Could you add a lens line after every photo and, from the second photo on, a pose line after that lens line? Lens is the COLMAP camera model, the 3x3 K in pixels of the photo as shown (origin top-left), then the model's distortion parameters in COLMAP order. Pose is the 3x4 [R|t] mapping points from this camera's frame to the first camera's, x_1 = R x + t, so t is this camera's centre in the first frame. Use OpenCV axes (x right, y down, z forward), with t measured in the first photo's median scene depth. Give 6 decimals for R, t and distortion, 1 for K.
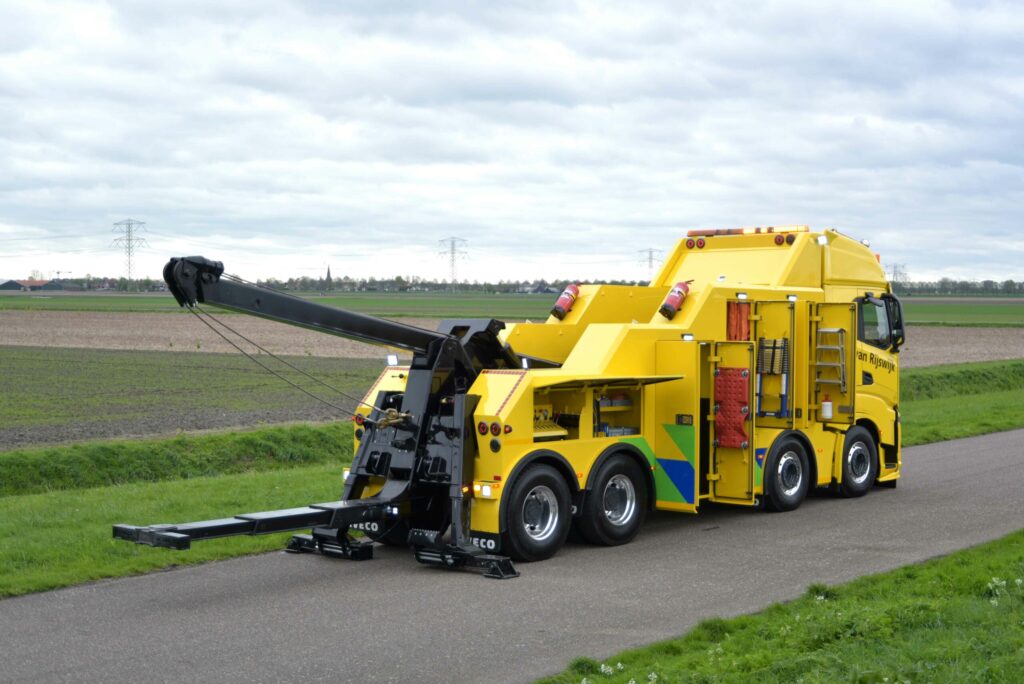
lens RADIAL K [[1475.0, 0, 511.9], [0, 1475.0, 341.5], [0, 0, 1]] dist [-0.001305, 0.000000]
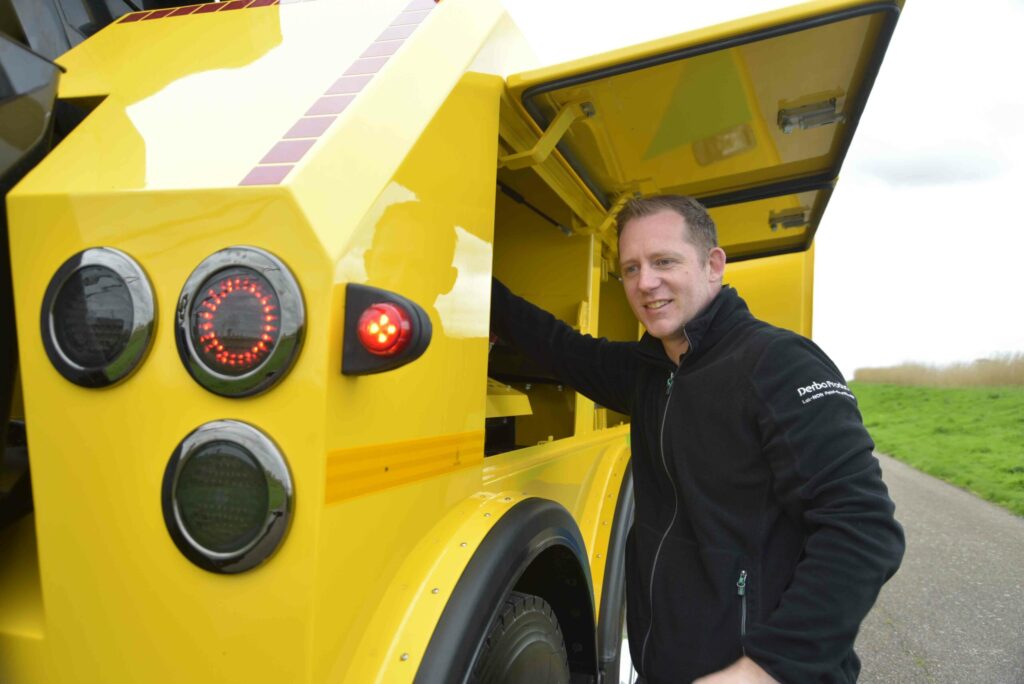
lens RADIAL K [[793.9, 0, 512.8], [0, 793.9, 342.2], [0, 0, 1]] dist [-0.004238, -0.002193]
pose [[0.908301, 0.056522, 0.414481, -0.015396], [-0.033586, 0.997484, -0.062425, 0.059918], [-0.416966, 0.042780, 0.907915, 0.901438]]
